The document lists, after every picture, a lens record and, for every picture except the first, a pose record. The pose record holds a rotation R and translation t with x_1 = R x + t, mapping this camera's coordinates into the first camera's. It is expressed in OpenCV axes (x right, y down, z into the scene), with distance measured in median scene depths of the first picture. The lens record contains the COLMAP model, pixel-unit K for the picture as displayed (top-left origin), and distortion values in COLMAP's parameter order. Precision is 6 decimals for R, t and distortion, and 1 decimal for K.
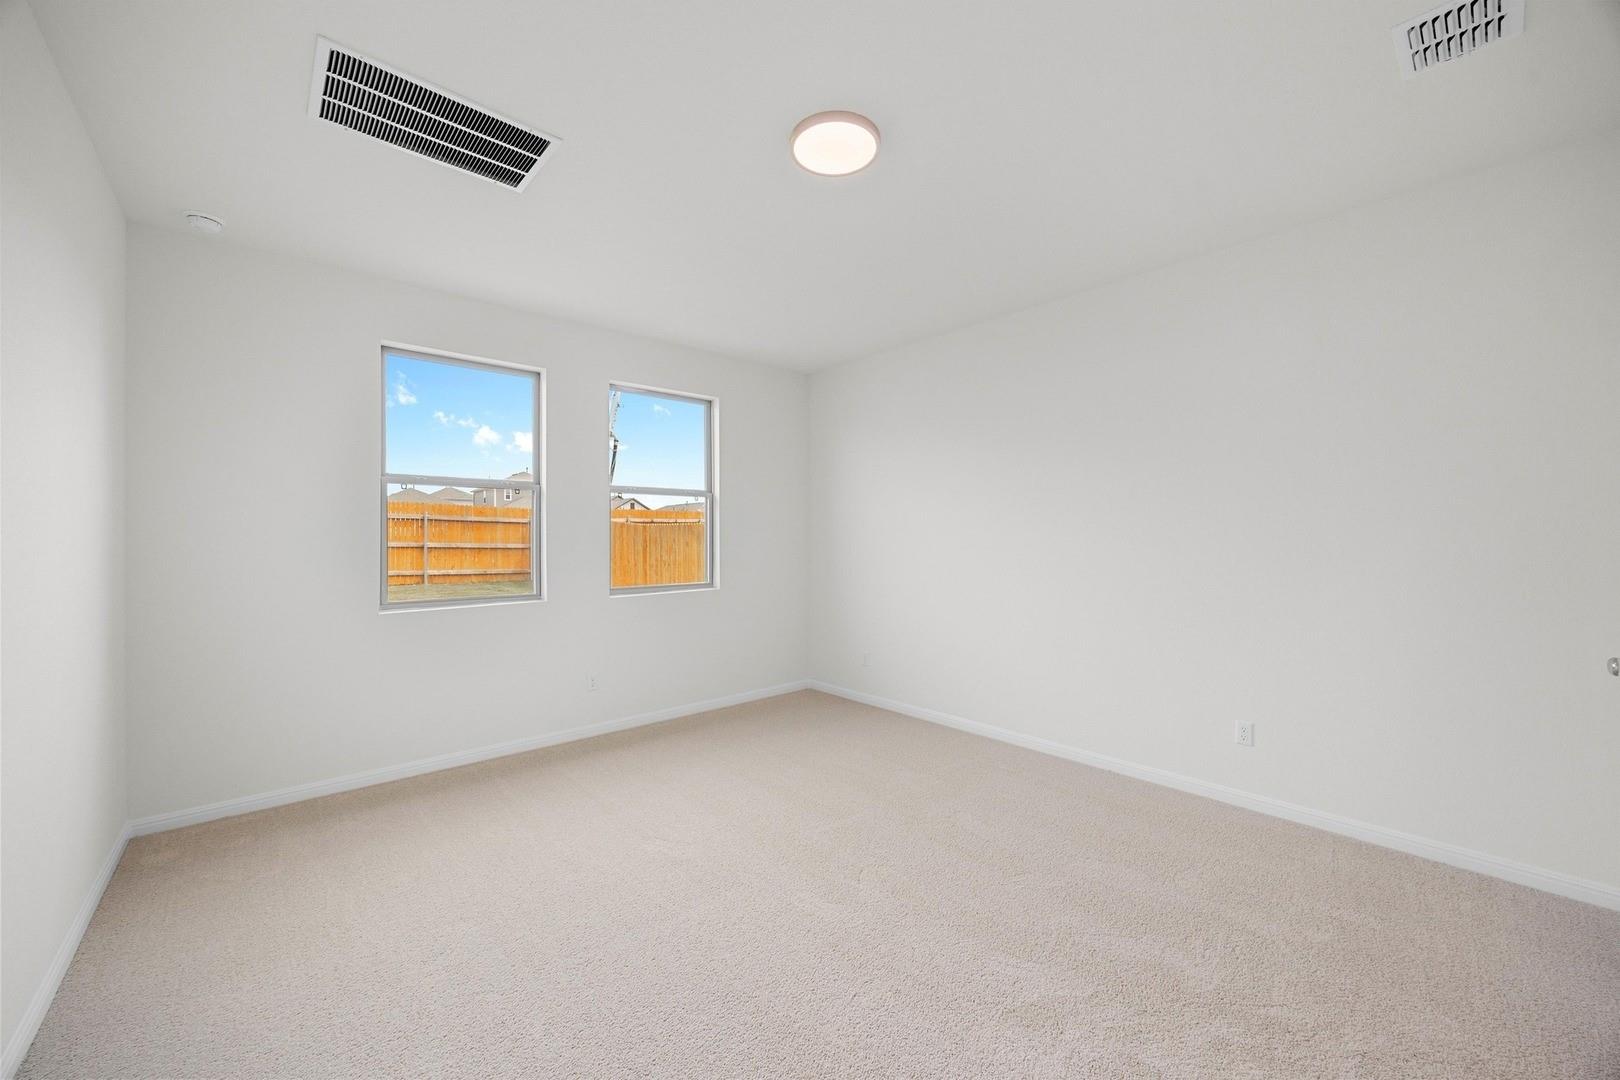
lens RADIAL K [[627.9, 0, 812.1], [0, 627.9, 538.3], [0, 0, 1]] dist [0.002479, -0.000222]
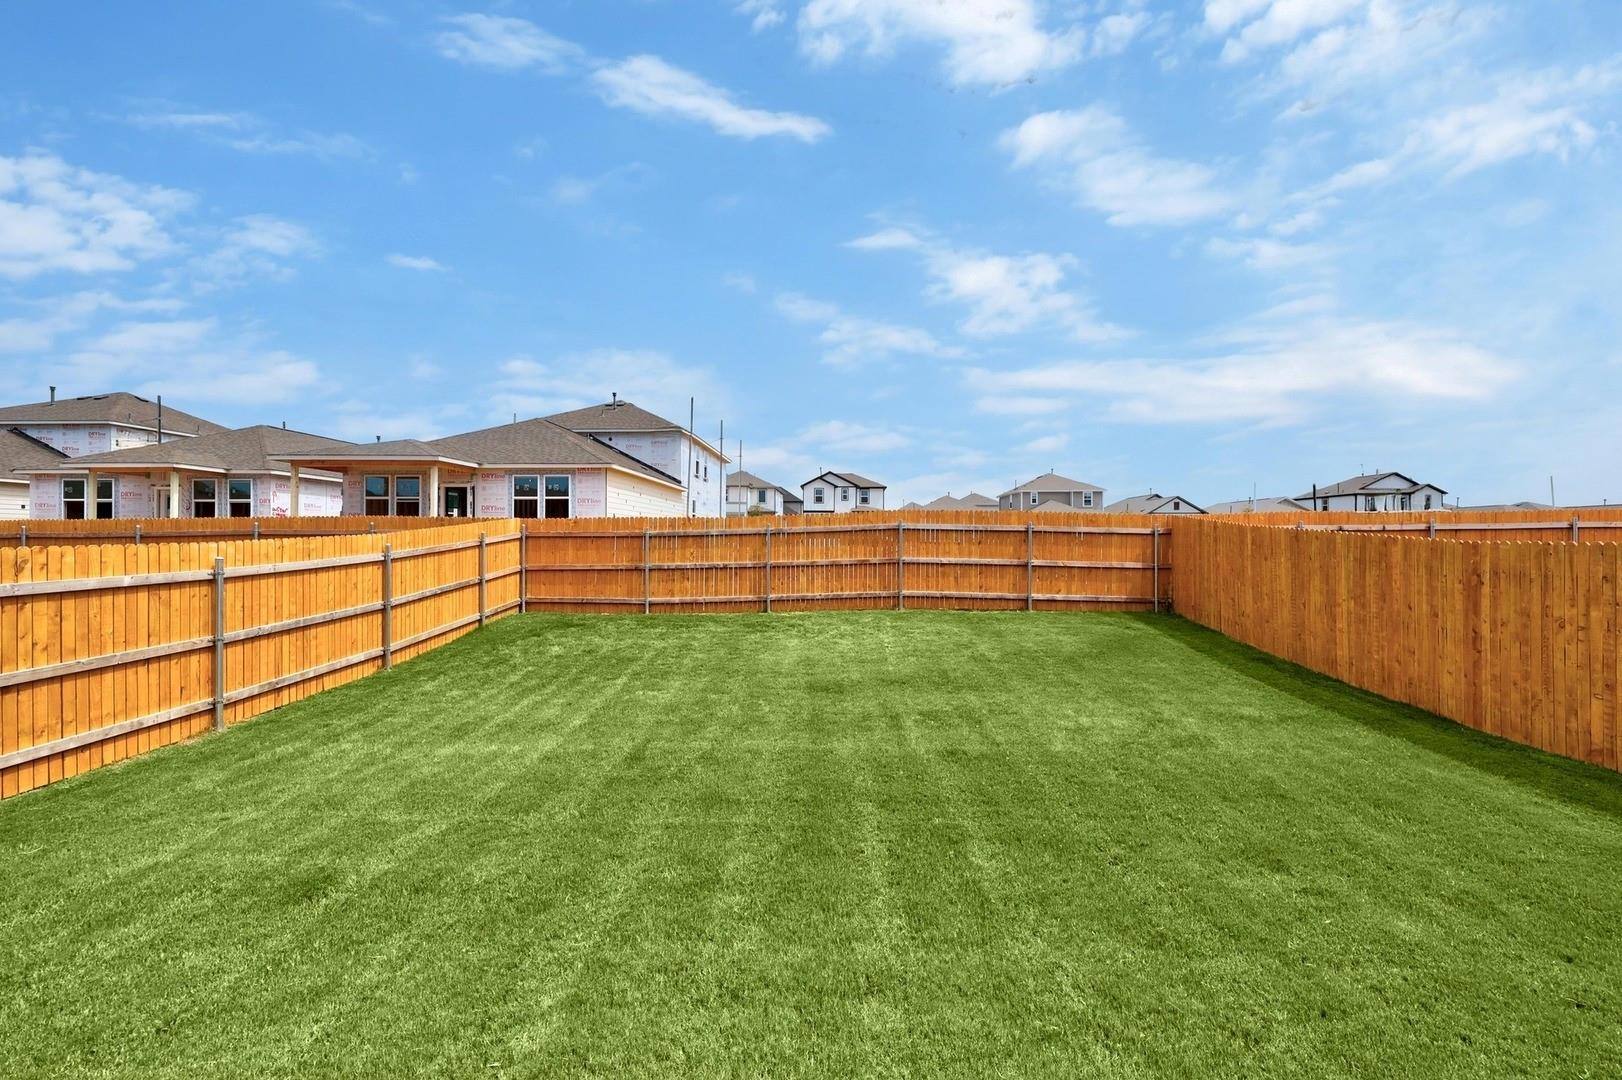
lens RADIAL K [[628.7, 0, 821.5], [0, 628.7, 537.2], [0, 0, 1]] dist [0.002479, -0.000222]
pose [[0.752901, 0.001321, -0.658133, -0.276695], [-0.004486, 0.999985, -0.003126, -0.018405], [0.658119, 0.005306, 0.752896, 0.202818]]
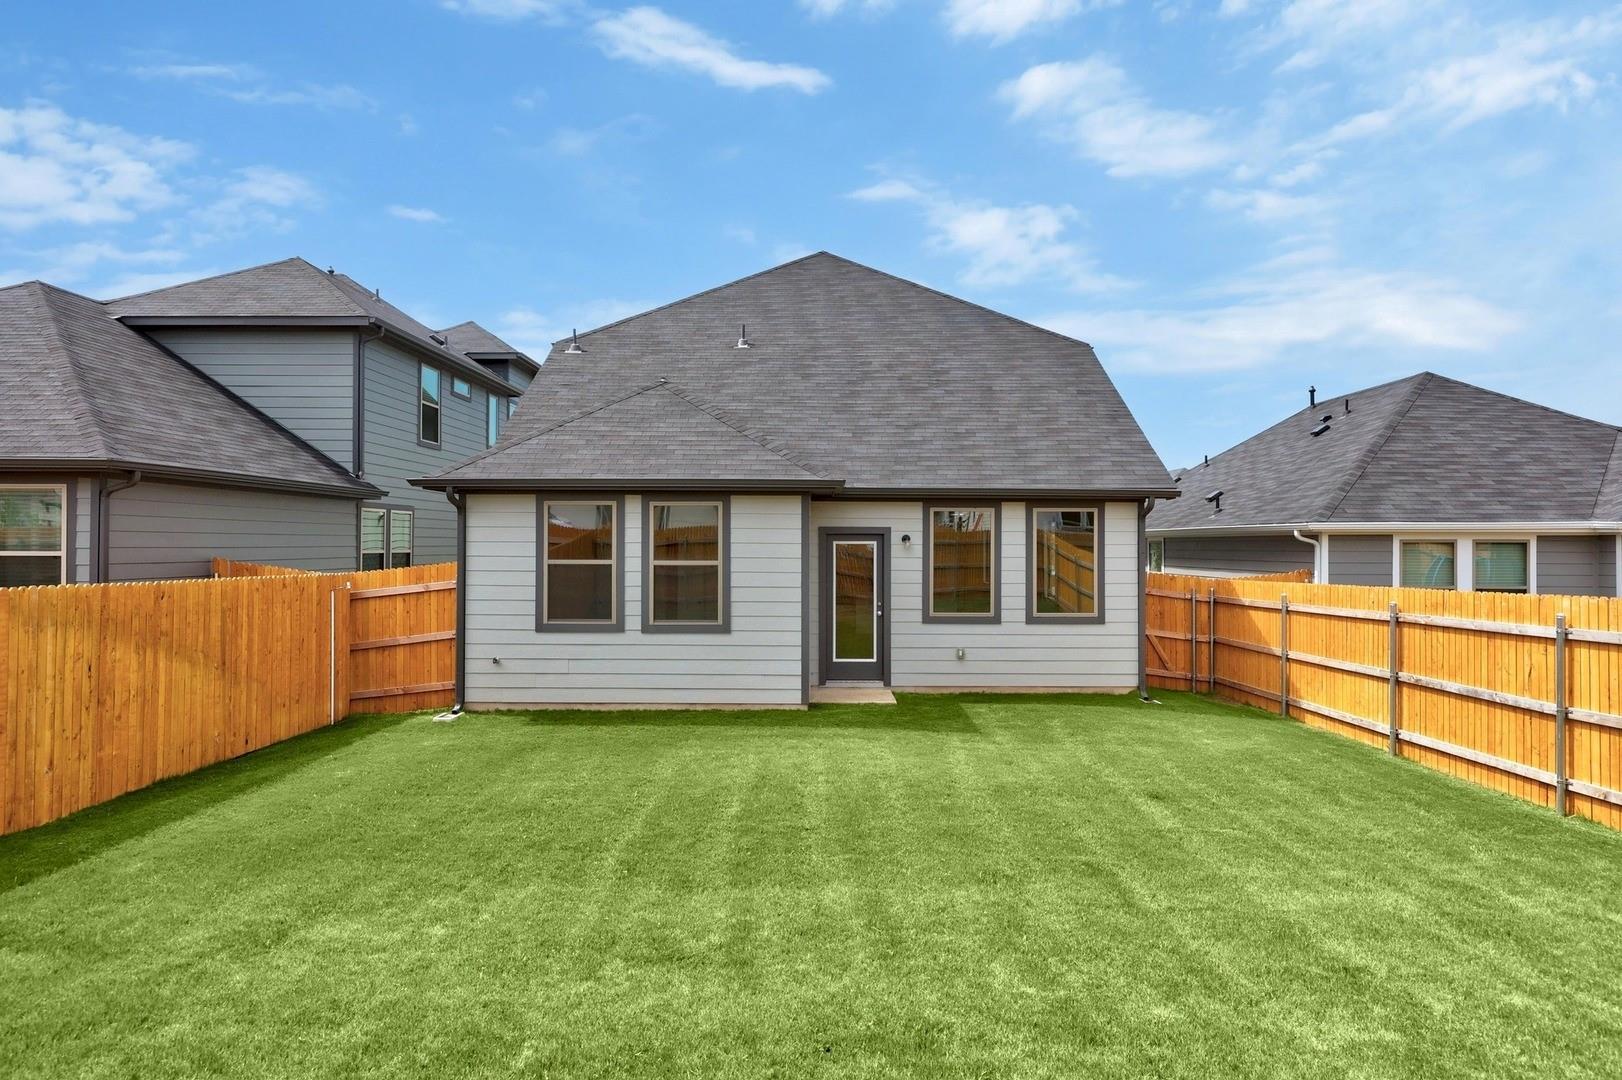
lens RADIAL K [[945.8, 0, 811.5], [0, 945.8, 536.1], [0, 0, 1]] dist [0.000010, 0.000113]
pose [[-0.773010, 0.006874, 0.634357, -1.077066], [0.000894, 0.999952, -0.009746, -0.052468], [-0.634393, -0.006967, -0.772979, 1.206019]]
